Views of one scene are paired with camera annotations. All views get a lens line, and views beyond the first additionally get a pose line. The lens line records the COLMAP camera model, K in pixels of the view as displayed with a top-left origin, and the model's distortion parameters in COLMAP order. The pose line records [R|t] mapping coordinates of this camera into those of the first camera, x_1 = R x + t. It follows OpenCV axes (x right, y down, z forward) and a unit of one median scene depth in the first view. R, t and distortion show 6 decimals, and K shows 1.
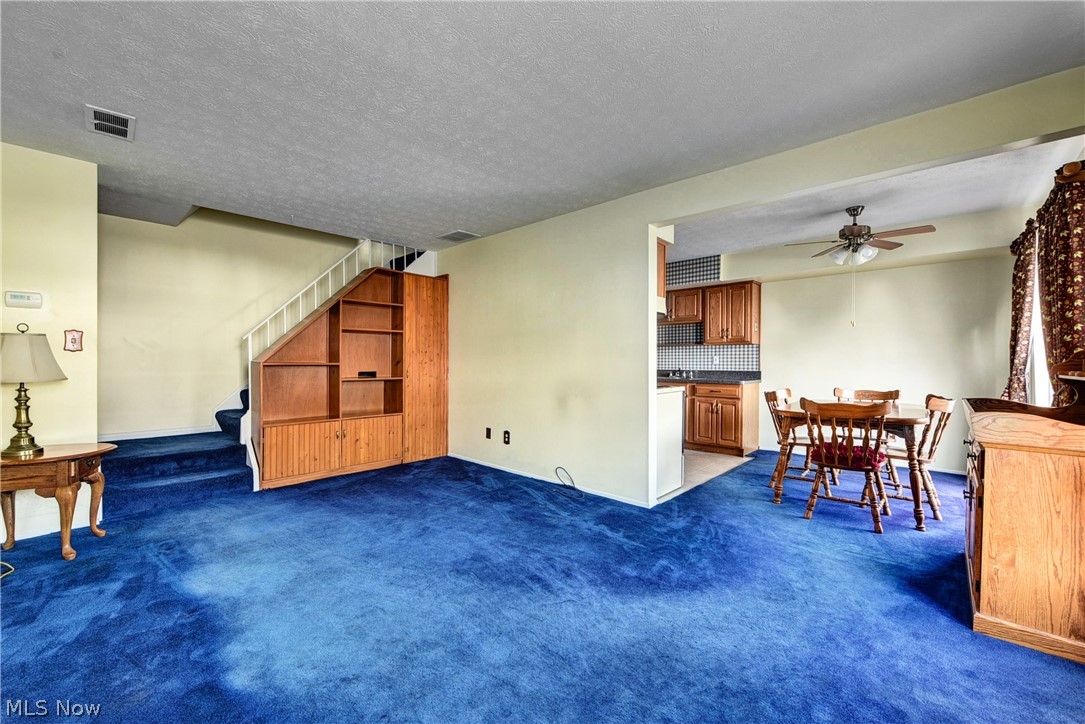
lens RADIAL K [[434.9, 0, 544.6], [0, 434.9, 364.4], [0, 0, 1]] dist [-0.008482, -0.000587]
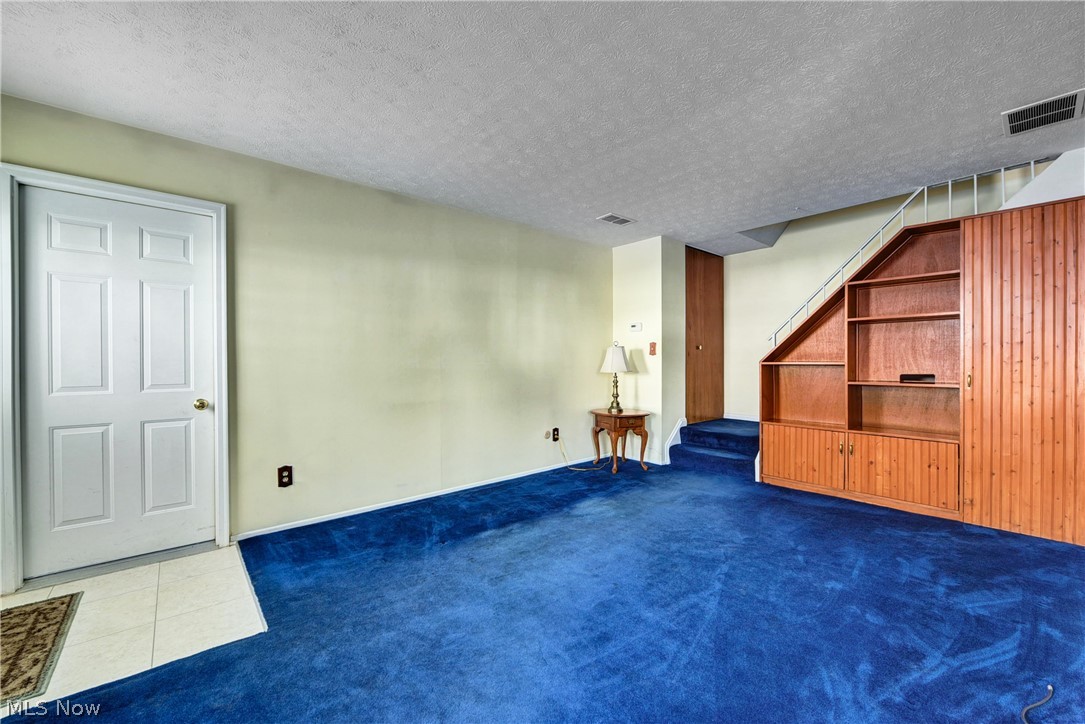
lens RADIAL K [[434.9, 0, 544.6], [0, 434.9, 364.4], [0, 0, 1]] dist [-0.008482, -0.000587]
pose [[-0.111278, 0.005947, -0.993771, 0.432836], [-0.002360, 0.999978, 0.006249, -0.003453], [0.993786, 0.003041, -0.111262, 0.559952]]
